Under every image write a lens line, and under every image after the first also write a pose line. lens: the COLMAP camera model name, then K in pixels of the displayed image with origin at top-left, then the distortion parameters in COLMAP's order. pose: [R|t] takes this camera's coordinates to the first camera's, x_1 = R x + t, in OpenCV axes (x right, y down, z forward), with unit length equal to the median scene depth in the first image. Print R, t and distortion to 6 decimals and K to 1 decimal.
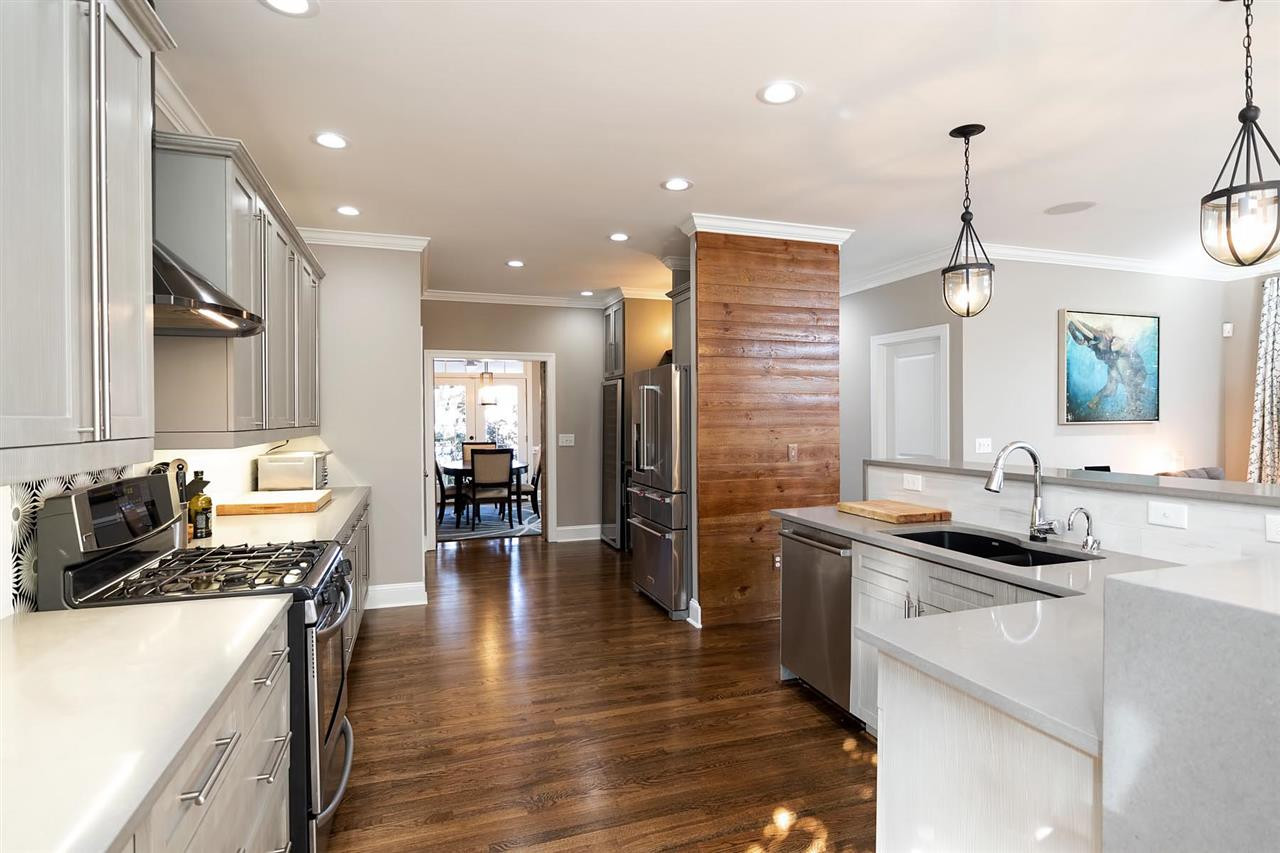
lens RADIAL K [[676.2, 0, 650.9], [0, 676.2, 420.2], [0, 0, 1]] dist [-0.002029, -0.001069]
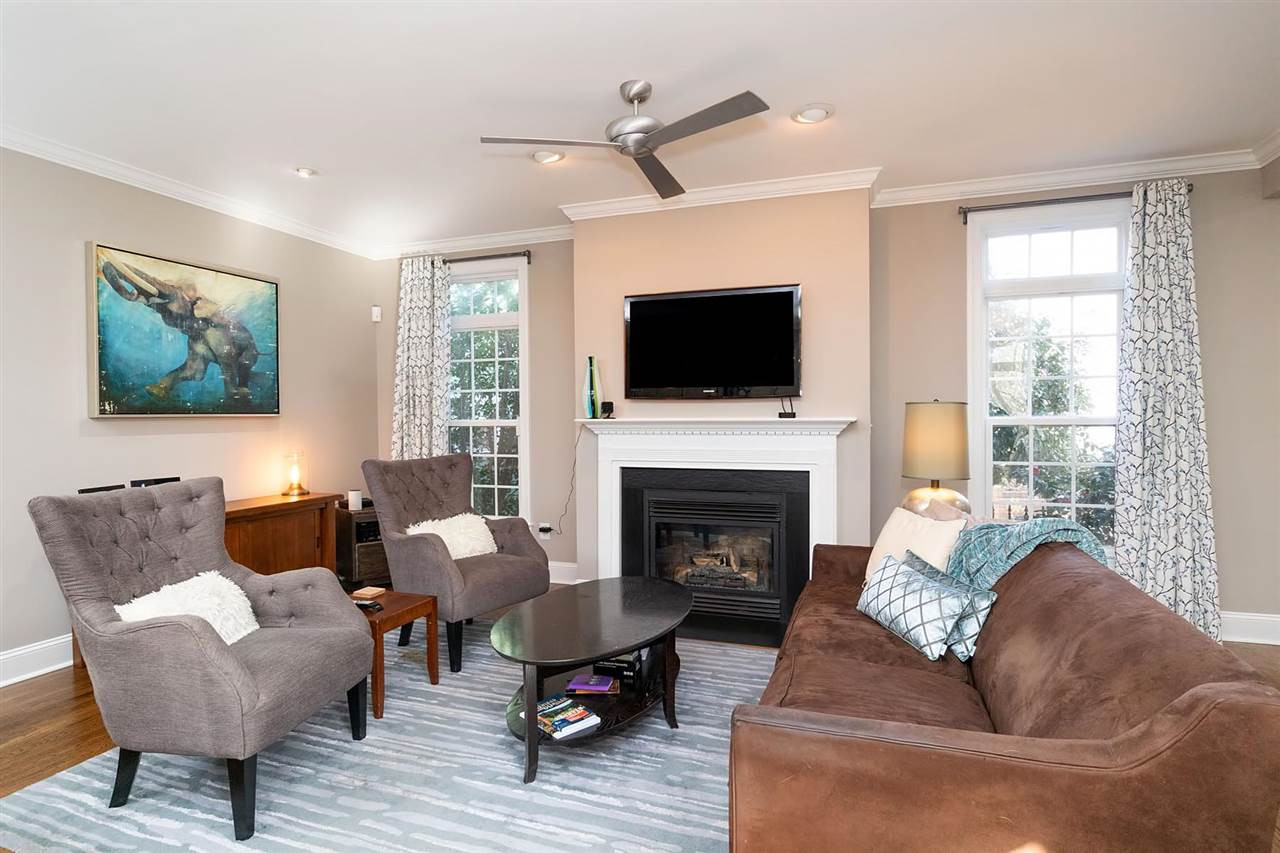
lens RADIAL K [[676.2, 0, 650.9], [0, 676.2, 420.2], [0, 0, 1]] dist [-0.002029, -0.001069]
pose [[0.631973, -0.004903, 0.774975, 0.430908], [0.007097, 0.999975, 0.000539, 0.011258], [-0.774958, 0.005159, 0.631992, 0.165224]]
